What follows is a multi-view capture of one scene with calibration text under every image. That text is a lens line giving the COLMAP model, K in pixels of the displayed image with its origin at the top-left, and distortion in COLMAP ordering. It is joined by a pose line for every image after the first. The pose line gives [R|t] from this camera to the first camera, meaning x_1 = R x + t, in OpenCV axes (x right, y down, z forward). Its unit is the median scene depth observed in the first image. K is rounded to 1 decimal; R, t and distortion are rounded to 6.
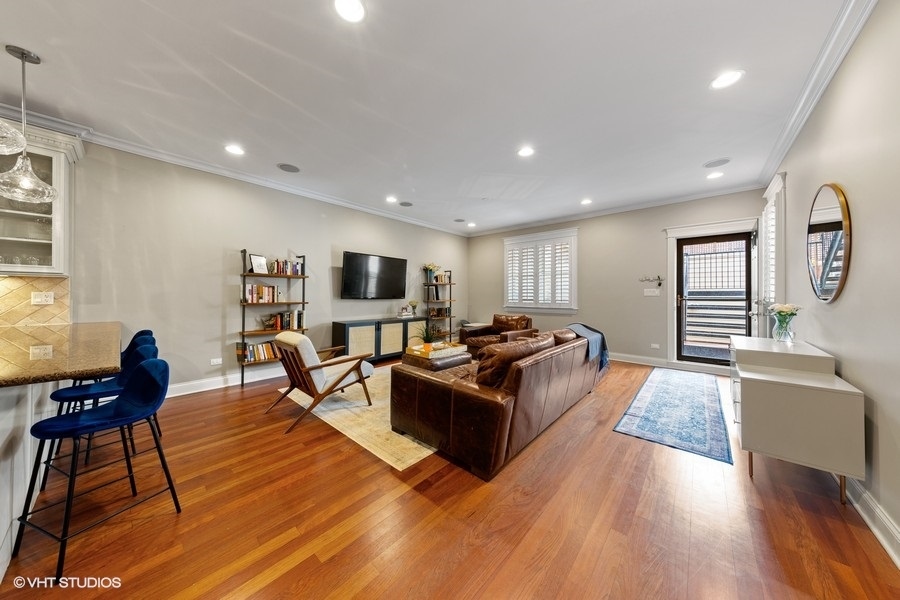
lens RADIAL K [[283.2, 0, 446.1], [0, 283.2, 296.6], [0, 0, 1]] dist [0.000471, -0.000061]
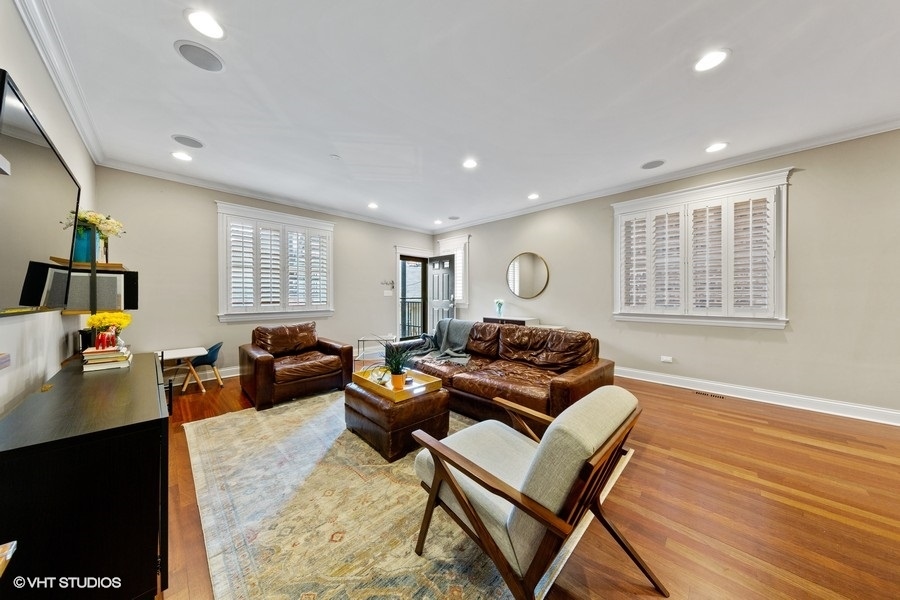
lens RADIAL K [[283.2, 0, 446.1], [0, 283.2, 296.6], [0, 0, 1]] dist [0.000471, -0.000061]
pose [[0.044074, -0.004972, 0.999016, -0.548410], [0.002918, 0.999984, 0.004848, -0.005253], [-0.999024, 0.002702, 0.044088, 0.701105]]
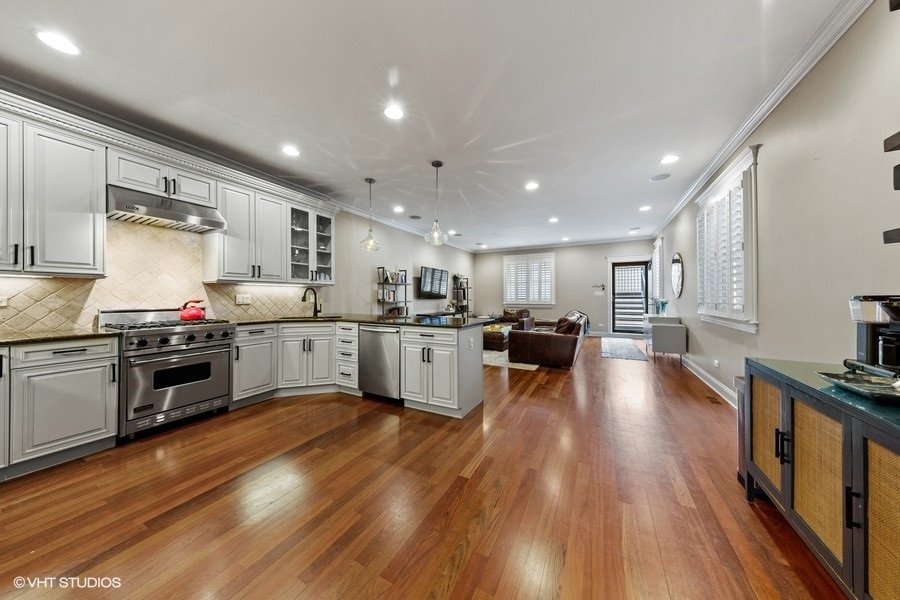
lens RADIAL K [[274.9, 0, 450.0], [0, 274.9, 300.0], [0, 0, 1]] dist [-0.000337, -0.000009]
pose [[0.974203, -0.008474, 0.225515, -0.535219], [0.006659, 0.999939, 0.008807, 0.002742], [-0.225576, -0.007078, 0.974200, -0.420786]]
